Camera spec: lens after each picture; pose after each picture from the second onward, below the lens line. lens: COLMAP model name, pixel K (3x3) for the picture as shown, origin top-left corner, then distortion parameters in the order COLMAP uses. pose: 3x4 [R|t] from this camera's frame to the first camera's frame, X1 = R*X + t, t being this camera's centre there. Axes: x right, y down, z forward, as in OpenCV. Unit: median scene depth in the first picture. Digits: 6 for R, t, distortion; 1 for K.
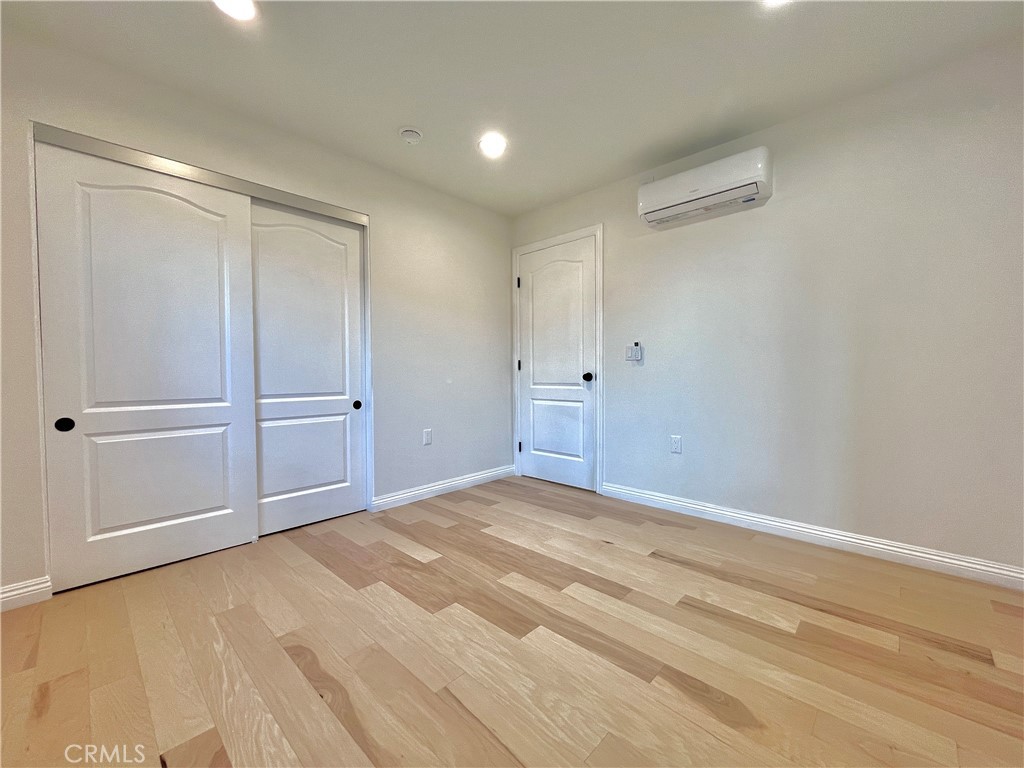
lens RADIAL K [[415.4, 0, 510.3], [0, 415.4, 385.9], [0, 0, 1]] dist [0.003025, 0.000201]
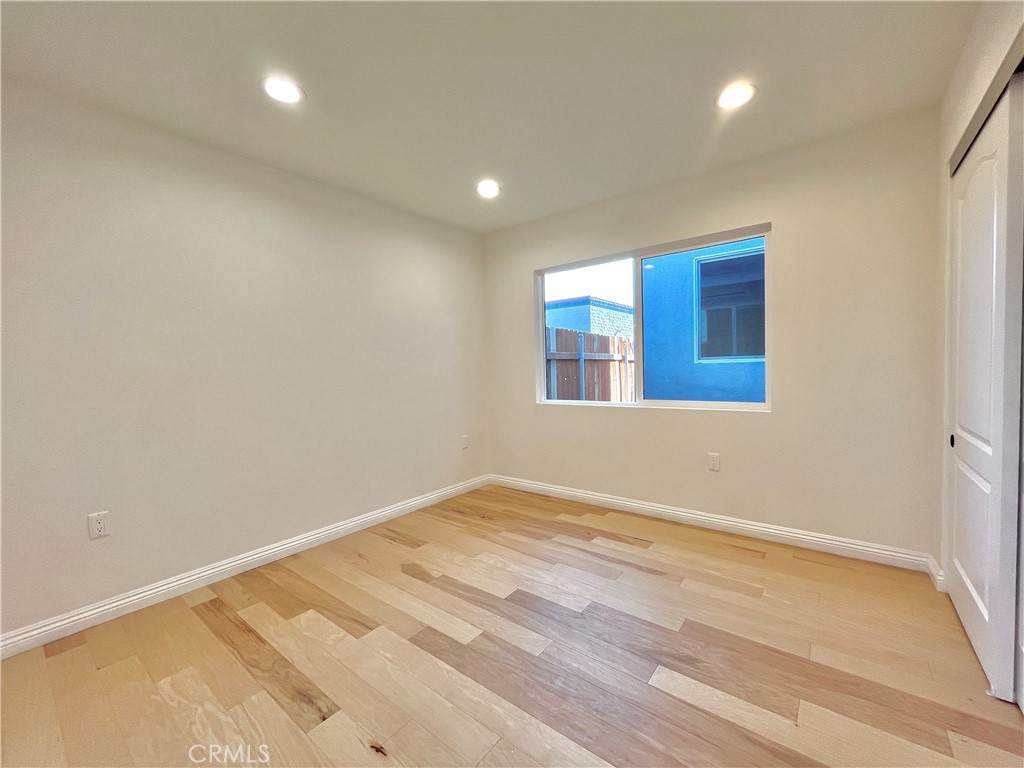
lens RADIAL K [[415.4, 0, 510.3], [0, 415.4, 385.9], [0, 0, 1]] dist [0.003025, 0.000201]
pose [[-0.995092, 0.035738, -0.092274, 0.137149], [0.029351, 0.997138, 0.069669, -0.166022], [0.094499, 0.066619, -0.993293, 2.081626]]
